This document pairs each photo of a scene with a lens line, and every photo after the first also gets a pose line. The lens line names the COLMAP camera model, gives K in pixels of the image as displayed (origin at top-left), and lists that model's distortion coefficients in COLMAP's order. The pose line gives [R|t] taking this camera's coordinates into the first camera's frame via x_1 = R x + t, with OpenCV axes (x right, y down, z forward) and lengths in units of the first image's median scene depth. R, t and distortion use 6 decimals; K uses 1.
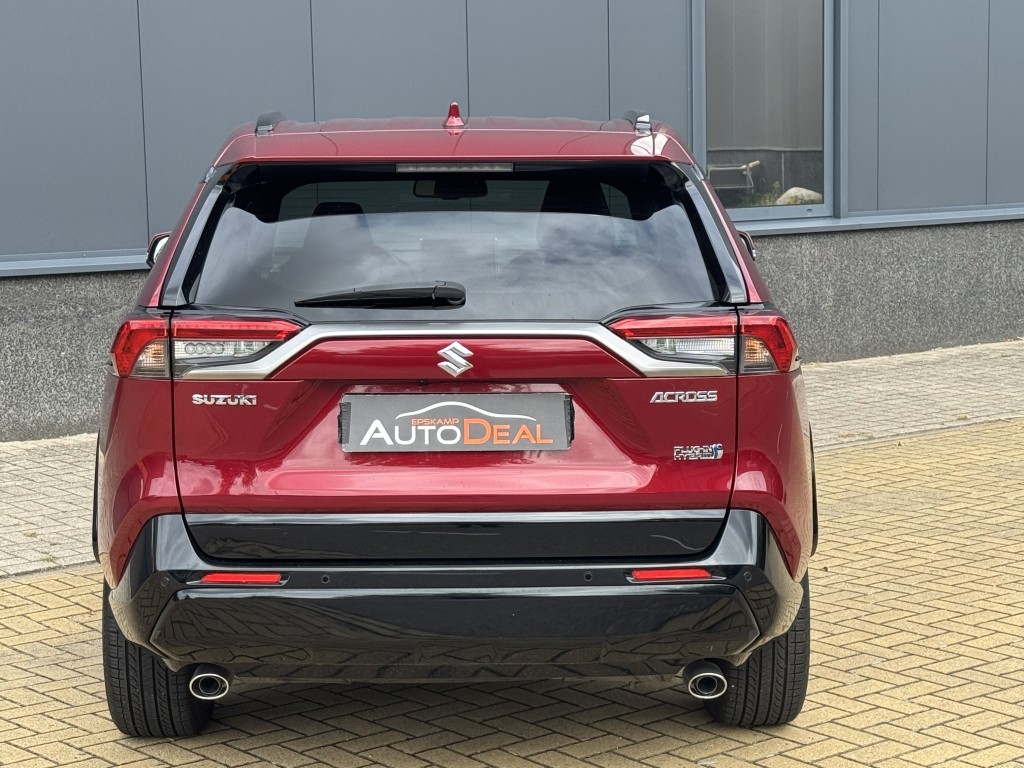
lens RADIAL K [[2131.8, 0, 512.0], [0, 2131.8, 384.0], [0, 0, 1]] dist [-0.029438, -0.022898]
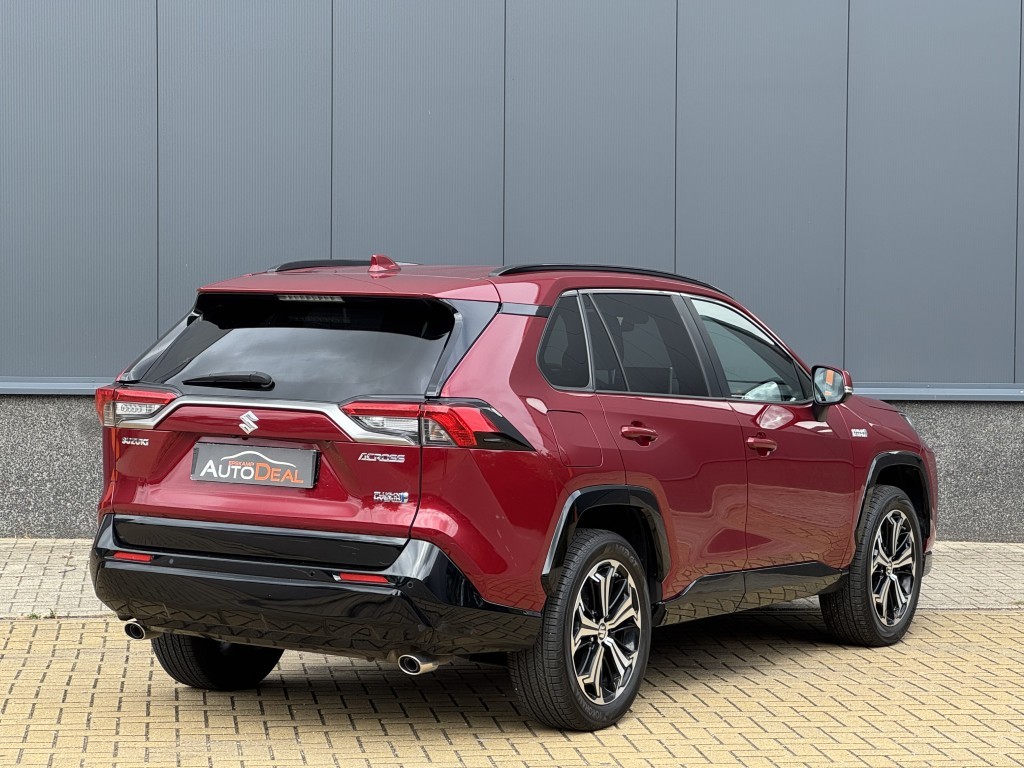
lens RADIAL K [[2625.9, 0, 512.0], [0, 2625.9, 384.0], [0, 0, 1]] dist [0.044395, 0.394605]
pose [[0.843619, 0.045394, -0.535020, 1.119473], [-0.087812, 0.994669, -0.054070, 0.045329], [0.529714, 0.092595, 0.843107, -0.473907]]
